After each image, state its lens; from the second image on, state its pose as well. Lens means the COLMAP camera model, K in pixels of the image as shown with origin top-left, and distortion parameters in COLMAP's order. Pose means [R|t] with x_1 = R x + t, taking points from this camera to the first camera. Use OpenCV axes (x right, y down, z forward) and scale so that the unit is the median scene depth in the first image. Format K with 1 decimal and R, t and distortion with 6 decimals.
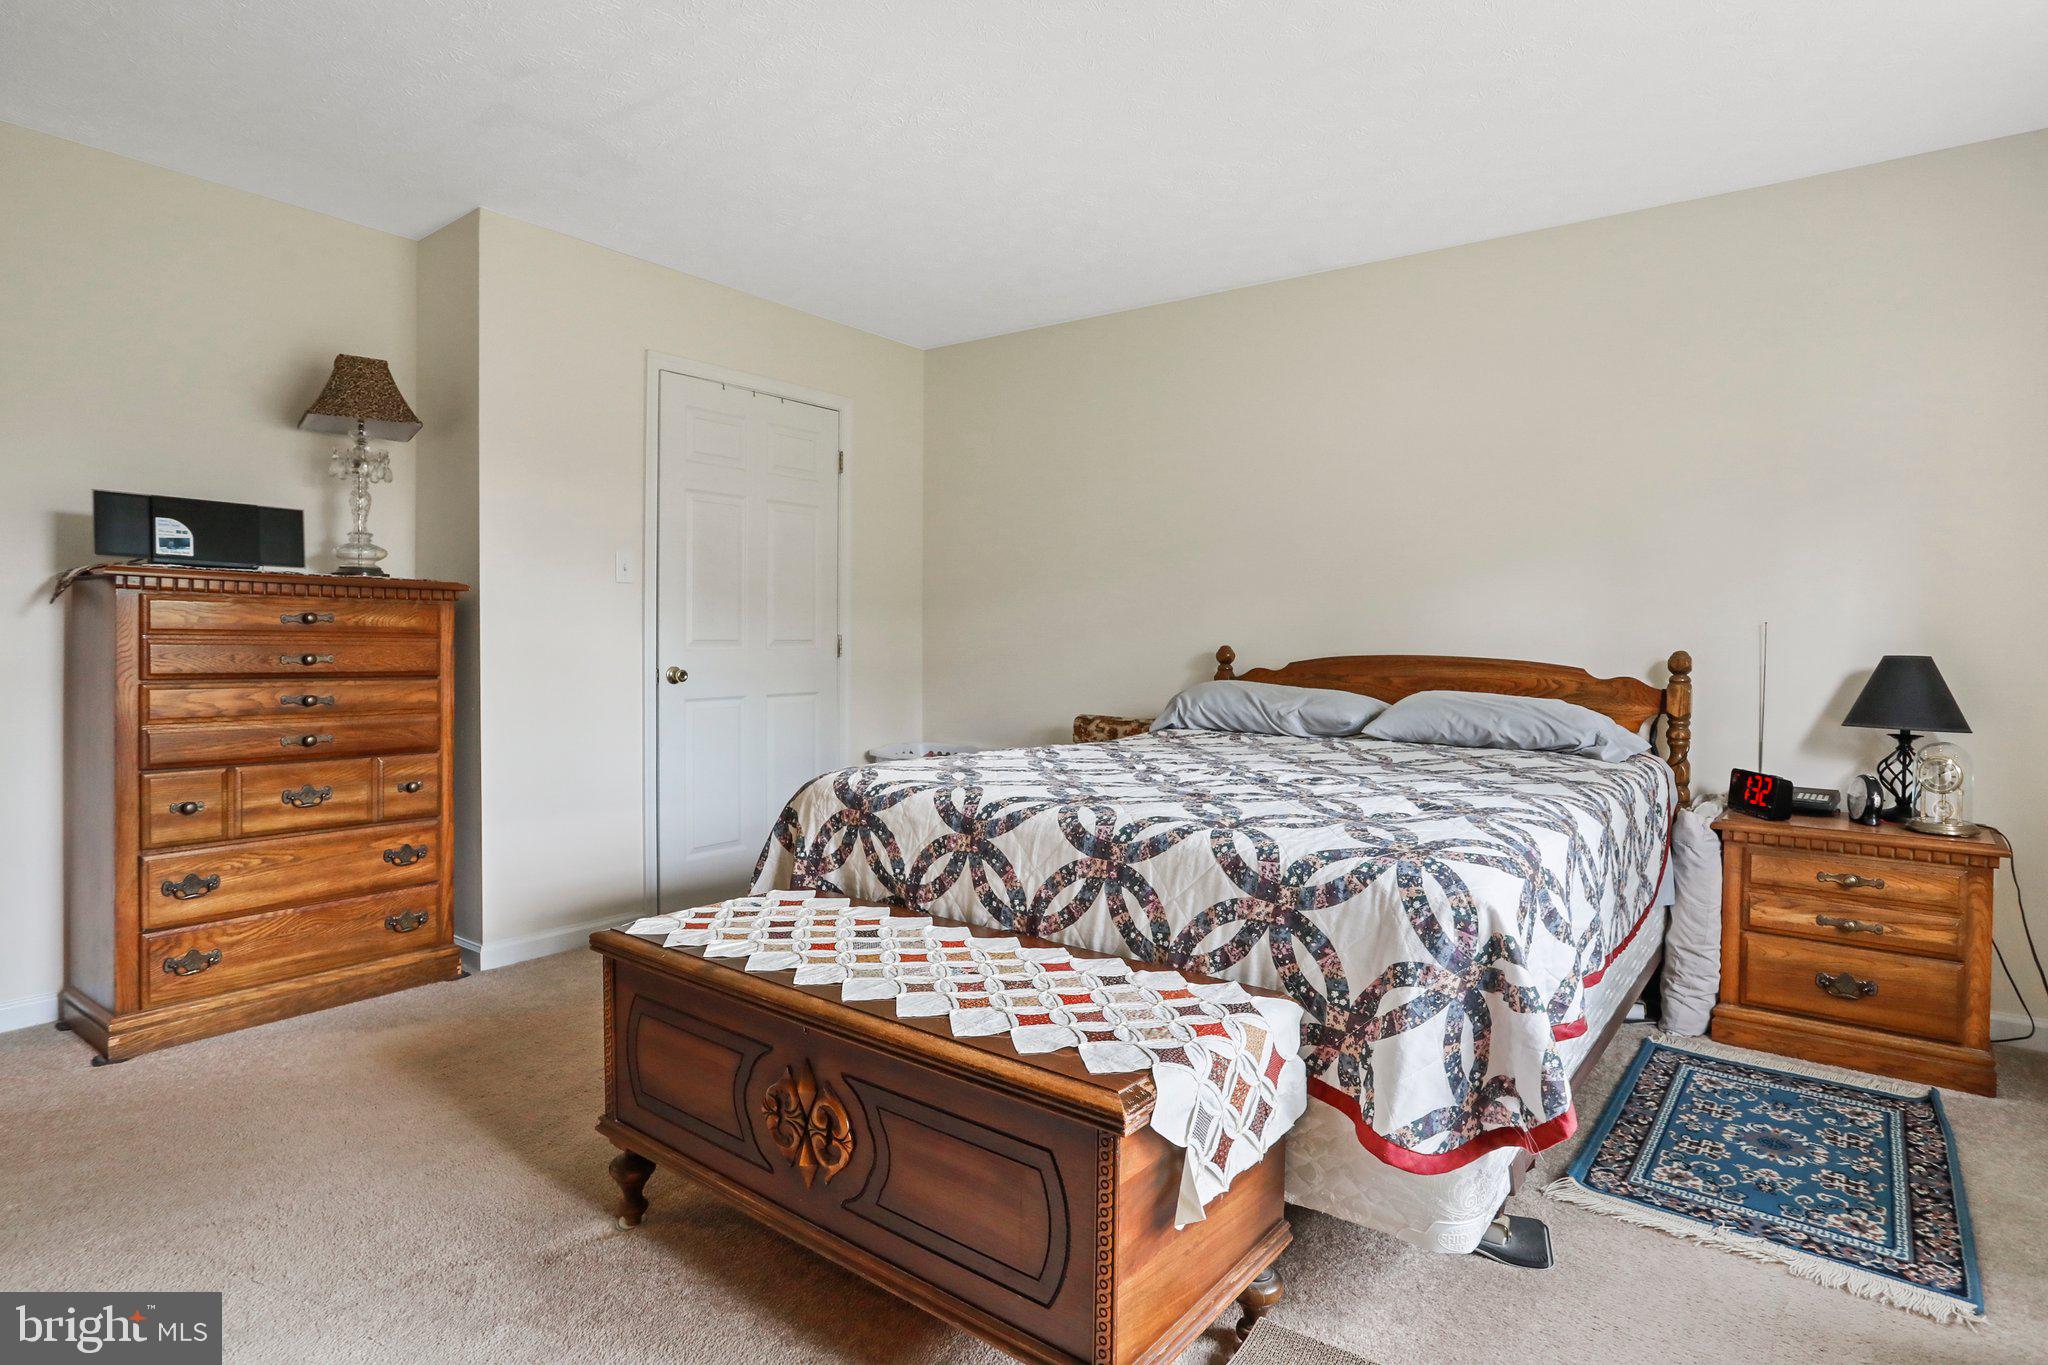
lens RADIAL K [[1085.3, 0, 1021.1], [0, 1085.3, 657.2], [0, 0, 1]] dist [-0.046390, 0.039074]
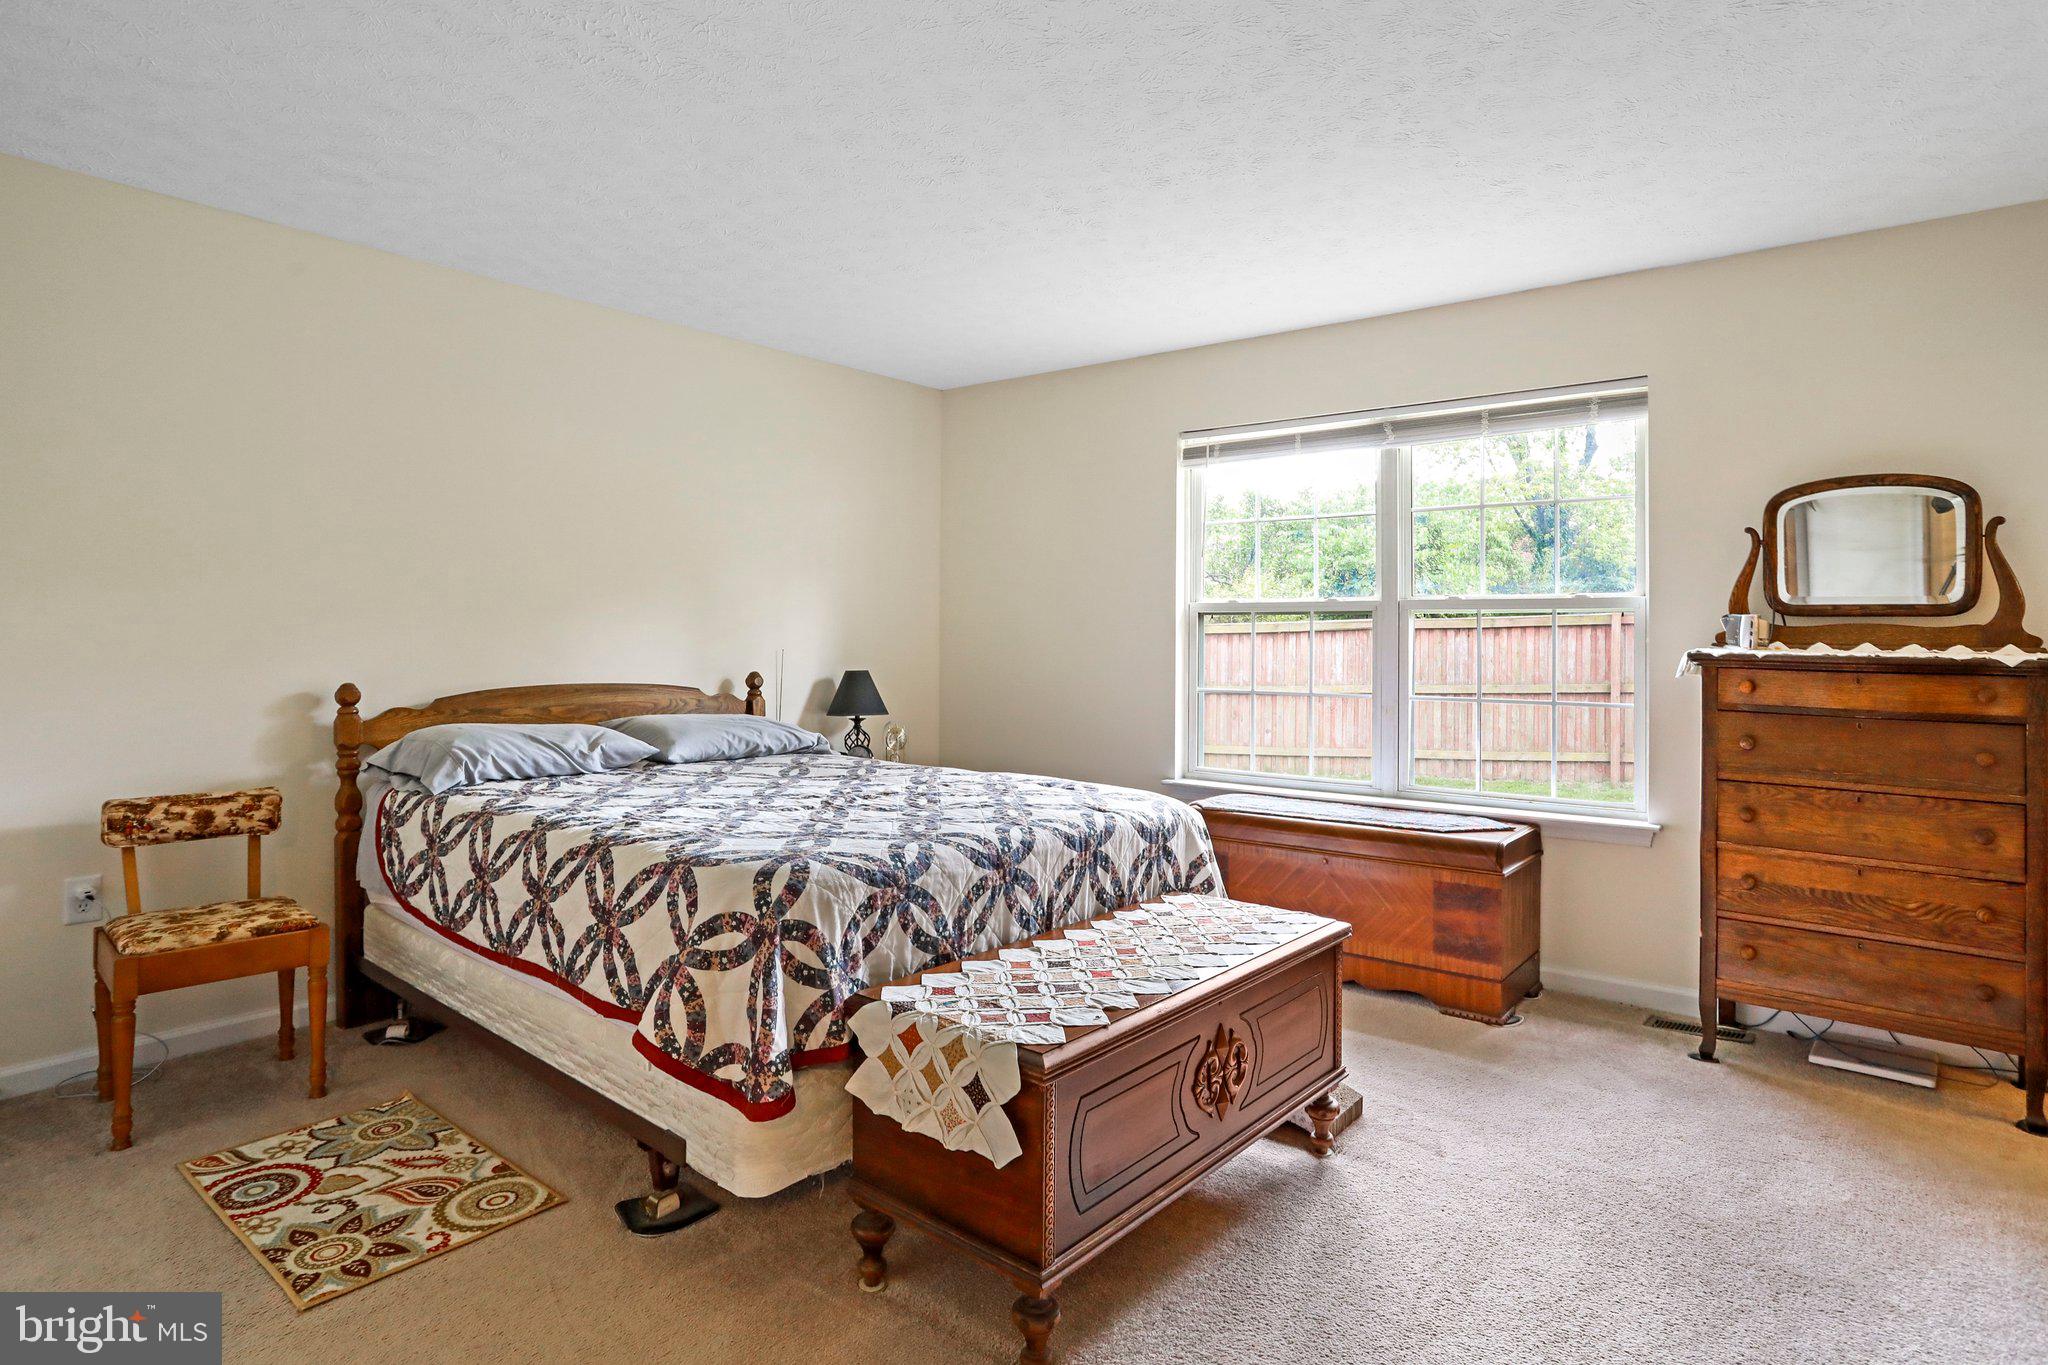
lens RADIAL K [[1122.5, 0, 1024.2], [0, 1122.5, 629.7], [0, 0, 1]] dist [-0.031484, -0.000167]
pose [[0.036921, -0.006420, 0.999298, -1.205394], [0.013640, 0.999889, 0.005920, -0.094583], [-0.999225, 0.013412, 0.037005, 0.904388]]
